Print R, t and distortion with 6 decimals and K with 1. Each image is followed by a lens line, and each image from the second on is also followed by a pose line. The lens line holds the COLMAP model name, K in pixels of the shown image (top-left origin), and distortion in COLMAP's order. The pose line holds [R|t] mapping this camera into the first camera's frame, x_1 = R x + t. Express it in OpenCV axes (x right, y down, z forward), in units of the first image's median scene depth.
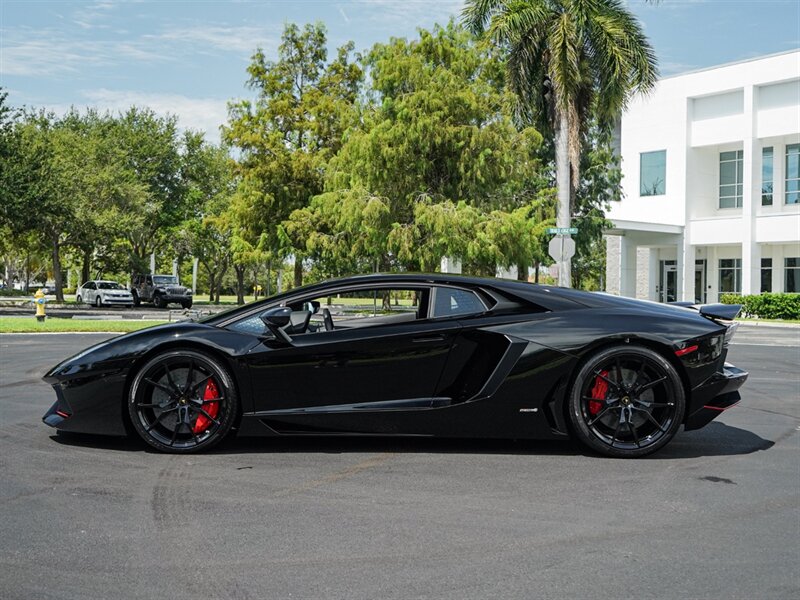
lens RADIAL K [[937.5, 0, 388.4], [0, 937.5, 298.9], [0, 0, 1]] dist [-0.032170, 0.013171]
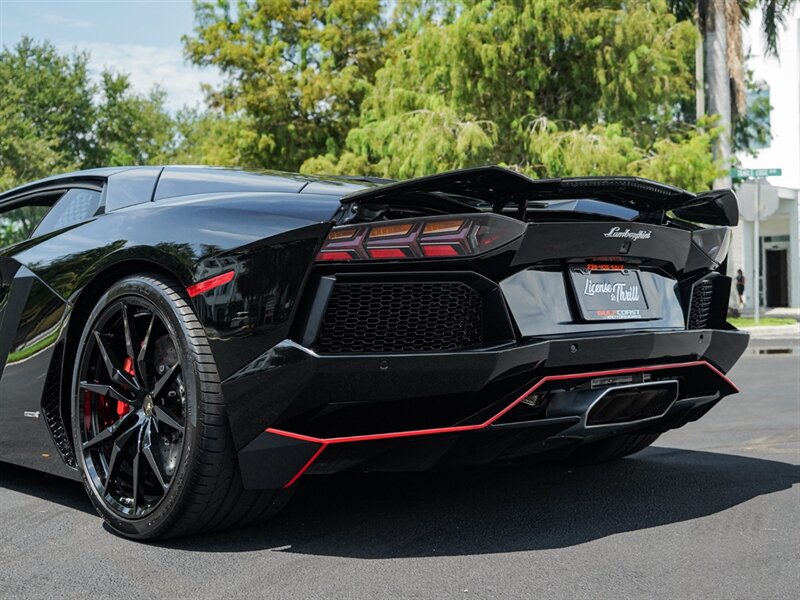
lens RADIAL K [[1175.5, 0, 519.8], [0, 1175.5, 282.6], [0, 0, 1]] dist [-0.015577, 0.013061]
pose [[0.990070, -0.025912, 0.138169, -0.081351], [0.028039, 0.999516, -0.013472, 0.008707], [-0.137753, 0.017212, 0.990317, 0.193846]]
